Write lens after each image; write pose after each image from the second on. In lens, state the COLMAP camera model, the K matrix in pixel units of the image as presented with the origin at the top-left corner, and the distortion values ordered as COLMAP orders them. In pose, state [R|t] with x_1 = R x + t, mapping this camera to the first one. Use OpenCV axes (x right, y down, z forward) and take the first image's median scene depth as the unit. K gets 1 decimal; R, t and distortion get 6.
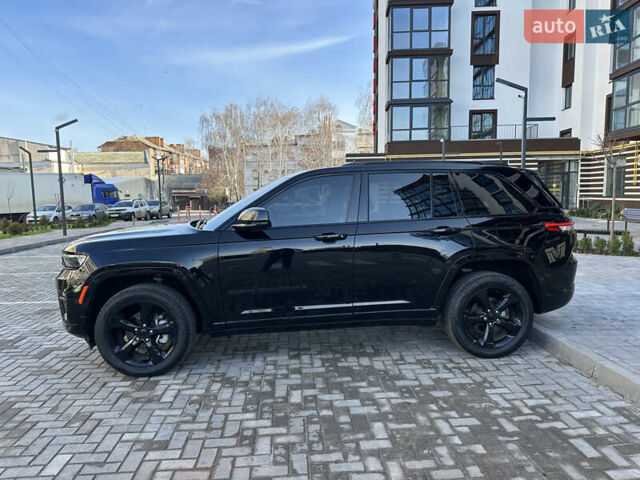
lens RADIAL K [[443.5, 0, 321.3], [0, 443.5, 243.9], [0, 0, 1]] dist [0.068084, -0.090460]
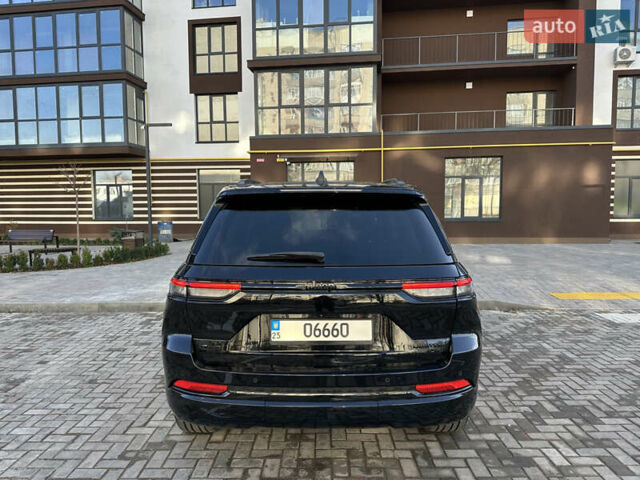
lens RADIAL K [[449.8, 0, 320.1], [0, 449.8, 239.4], [0, 0, 1]] dist [0.038678, -0.047466]
pose [[0.085299, -0.052823, 0.994954, -1.222144], [0.114216, 0.992529, 0.042902, -0.073320], [-0.989787, 0.109980, 0.090695, 0.649706]]
